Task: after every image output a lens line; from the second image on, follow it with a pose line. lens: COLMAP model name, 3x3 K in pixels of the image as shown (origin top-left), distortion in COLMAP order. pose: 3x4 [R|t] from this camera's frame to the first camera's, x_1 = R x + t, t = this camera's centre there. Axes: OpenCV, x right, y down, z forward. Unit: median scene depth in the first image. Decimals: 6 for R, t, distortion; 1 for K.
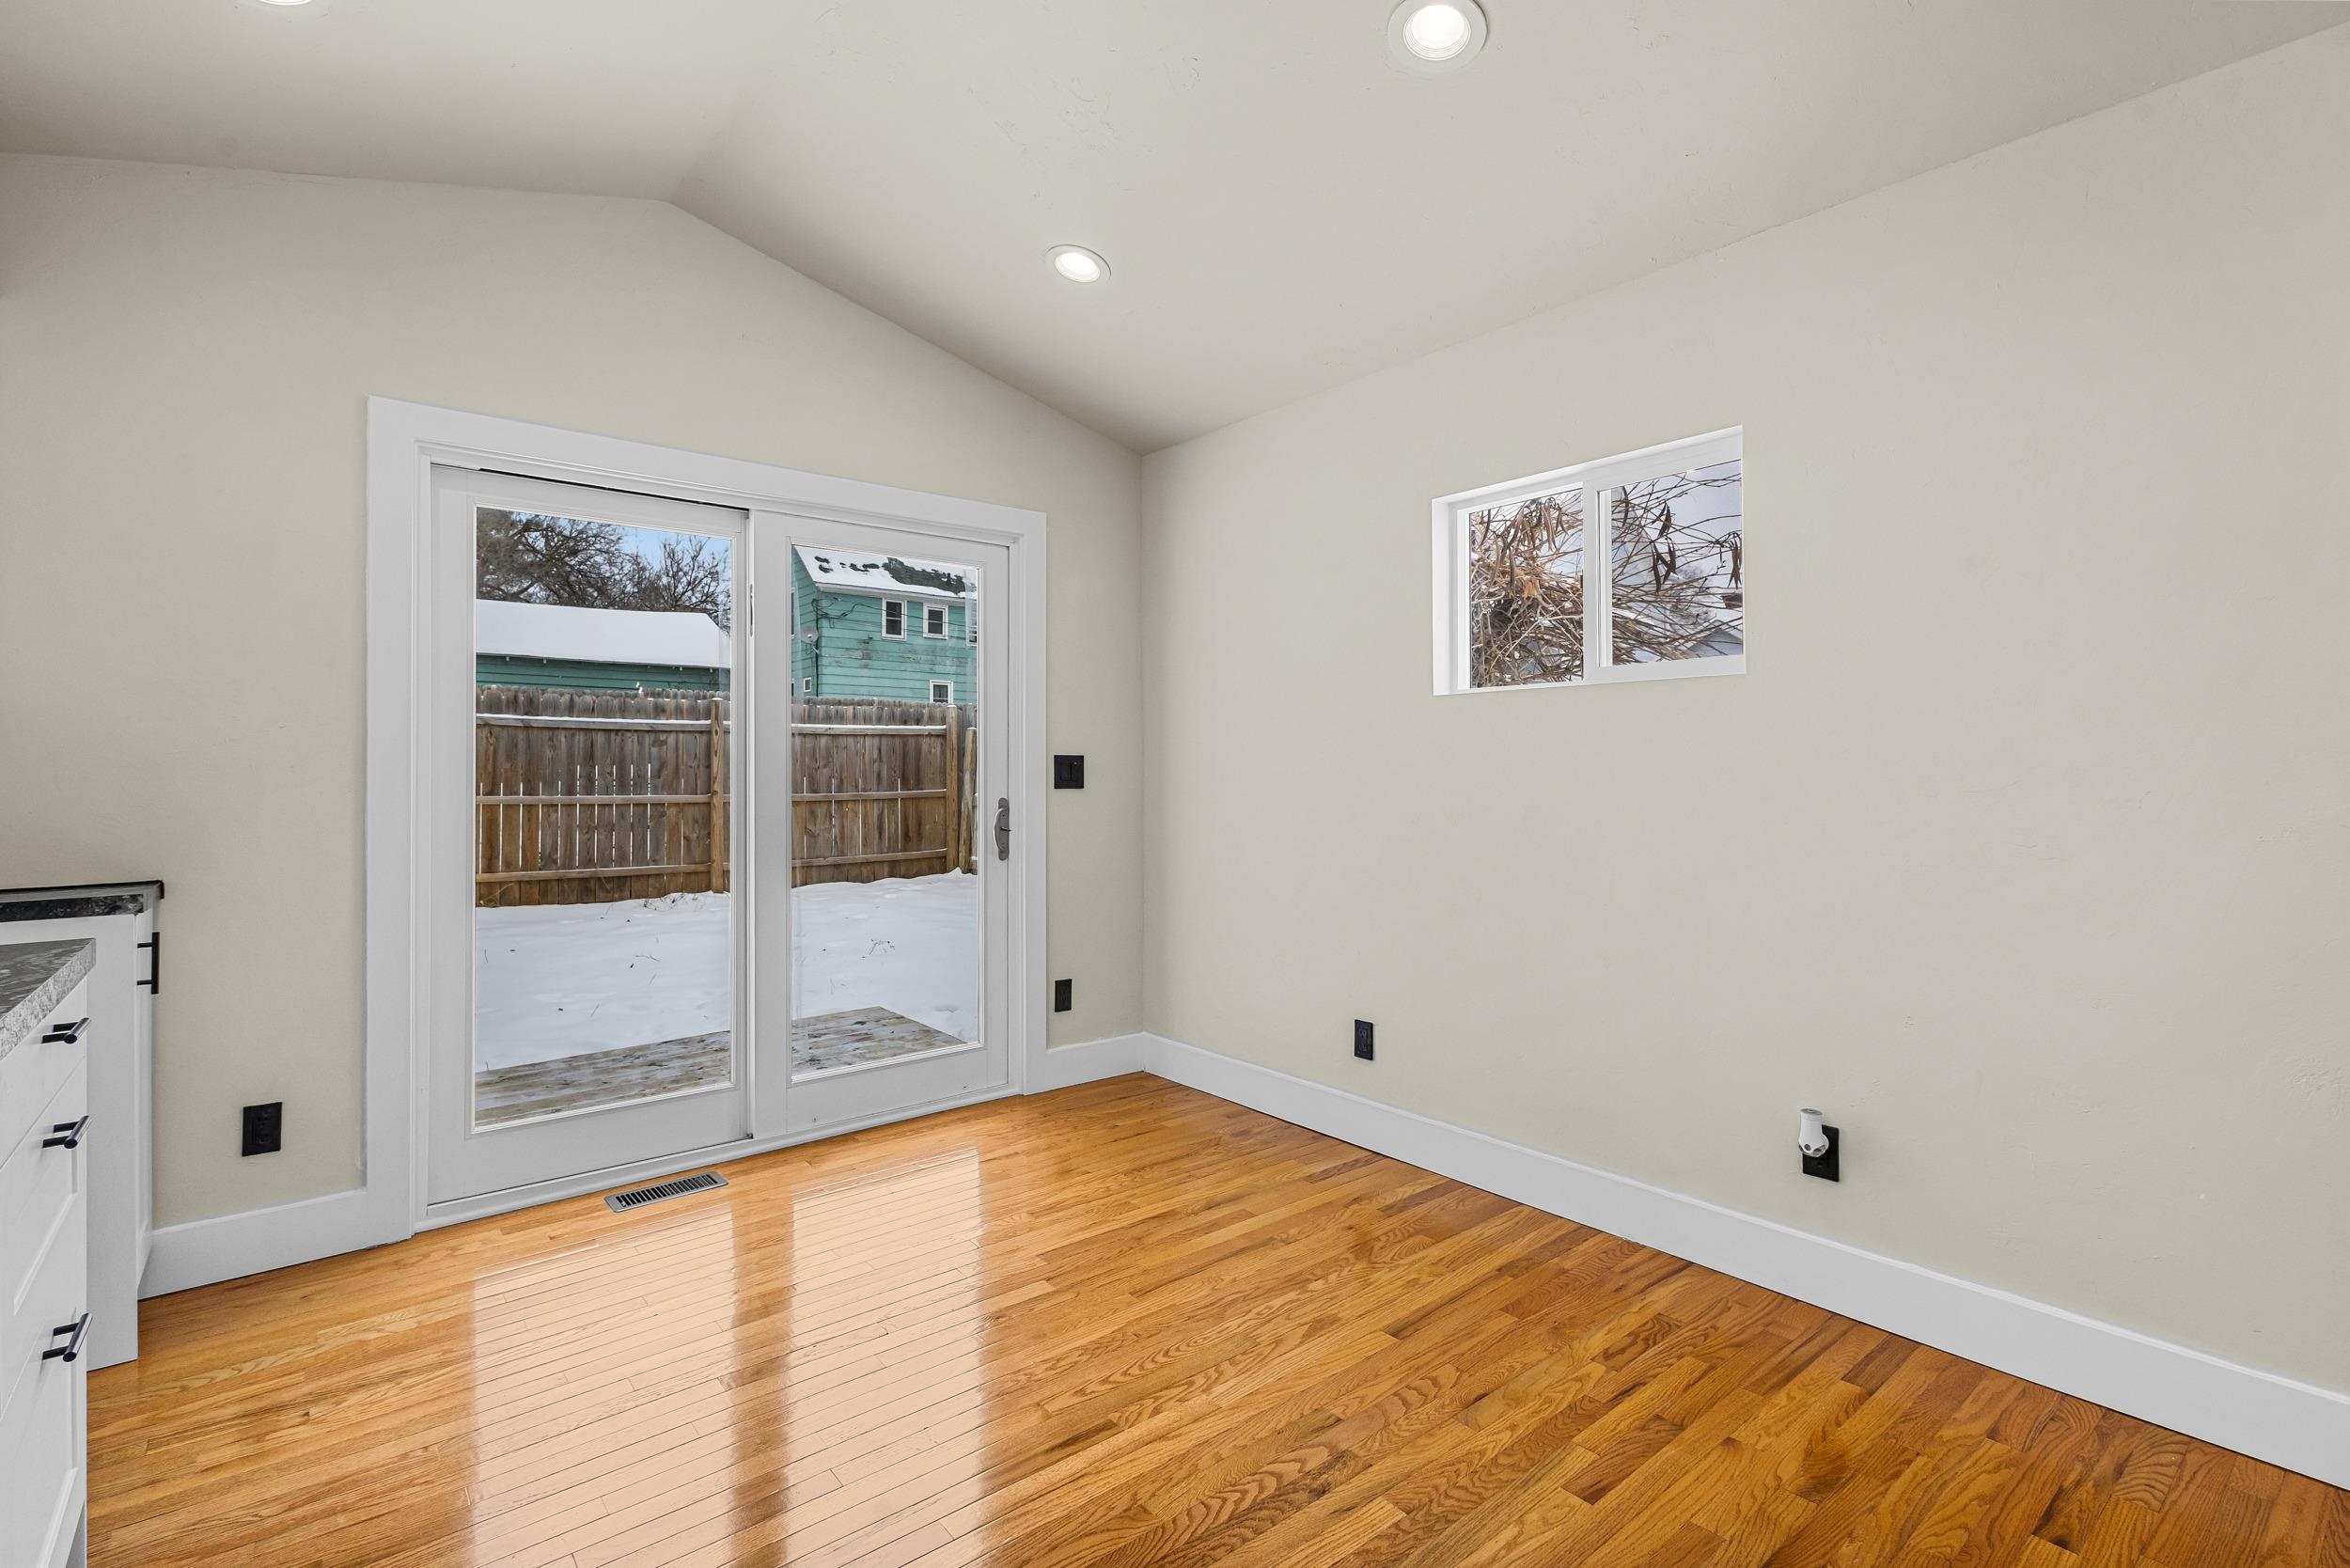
lens RADIAL K [[1084.0, 0, 1168.4], [0, 1084.0, 766.4], [0, 0, 1]] dist [0.003766, -0.000796]
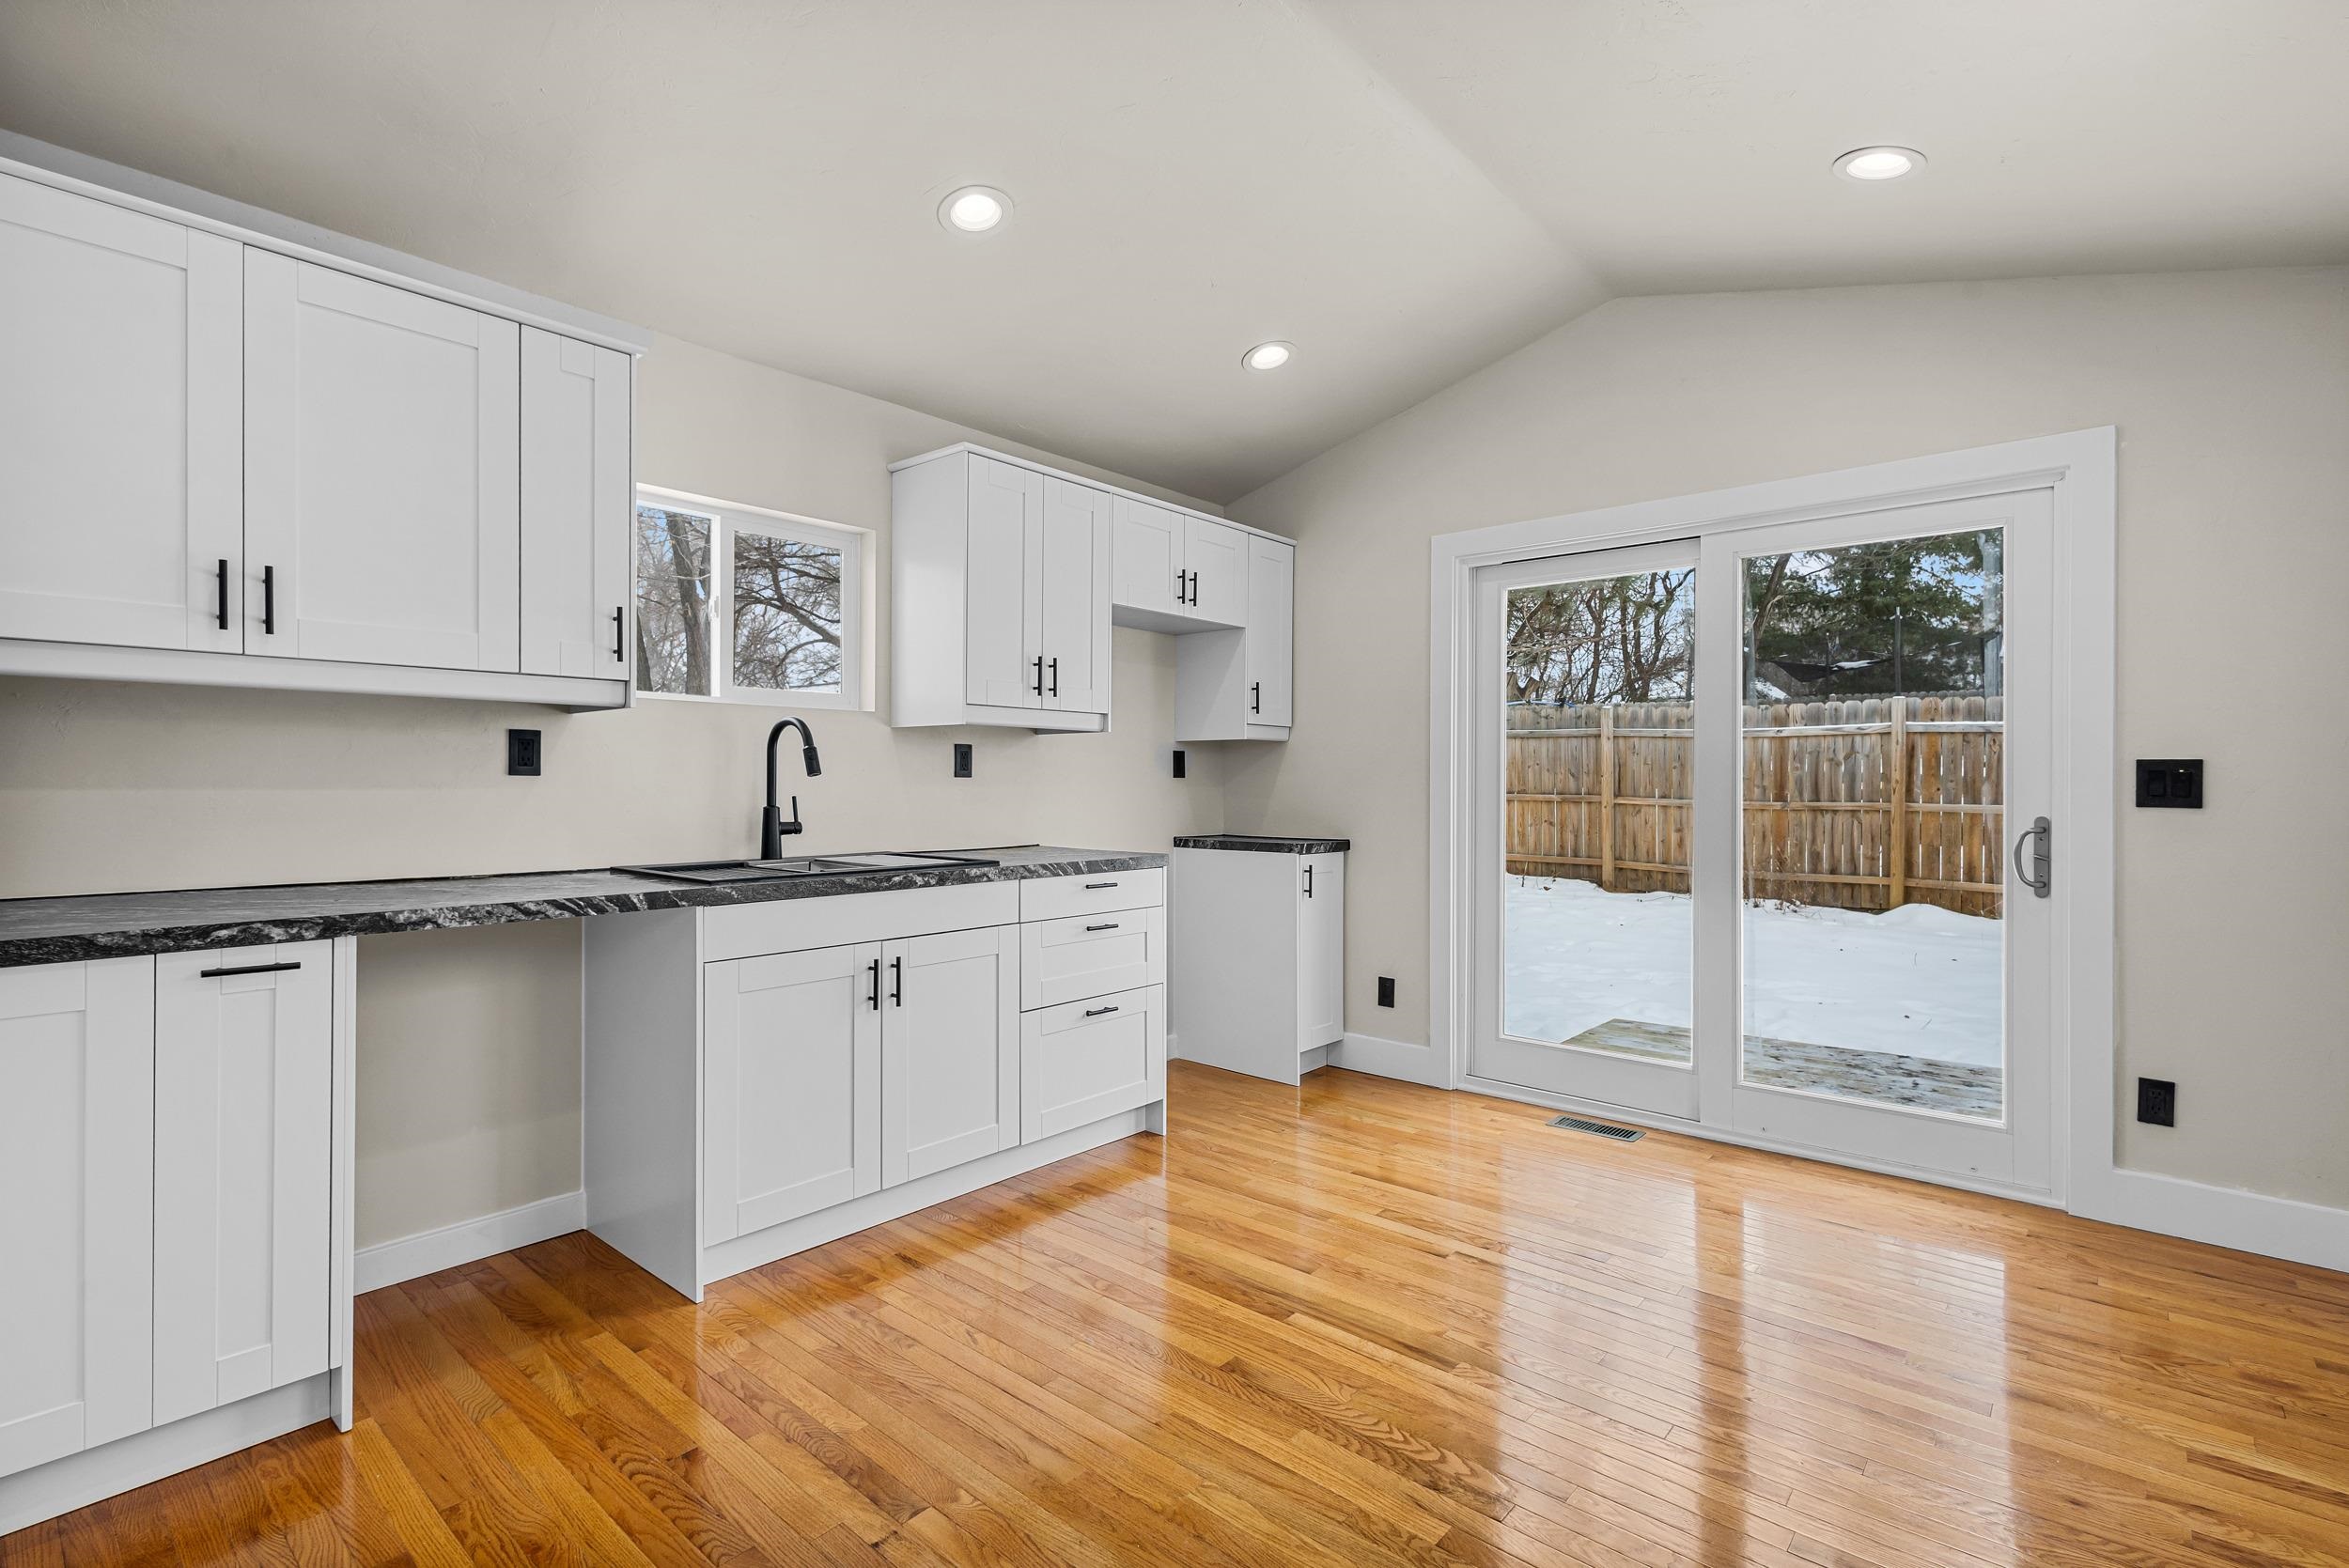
lens RADIAL K [[1083.4, 0, 1184.3], [0, 1083.4, 787.3], [0, 0, 1]] dist [0.003766, -0.000796]
pose [[0.169945, 0.011809, -0.985383, 0.590347], [0.004615, 0.999908, 0.012780, -0.005258], [0.985443, -0.006720, 0.169875, 0.317895]]
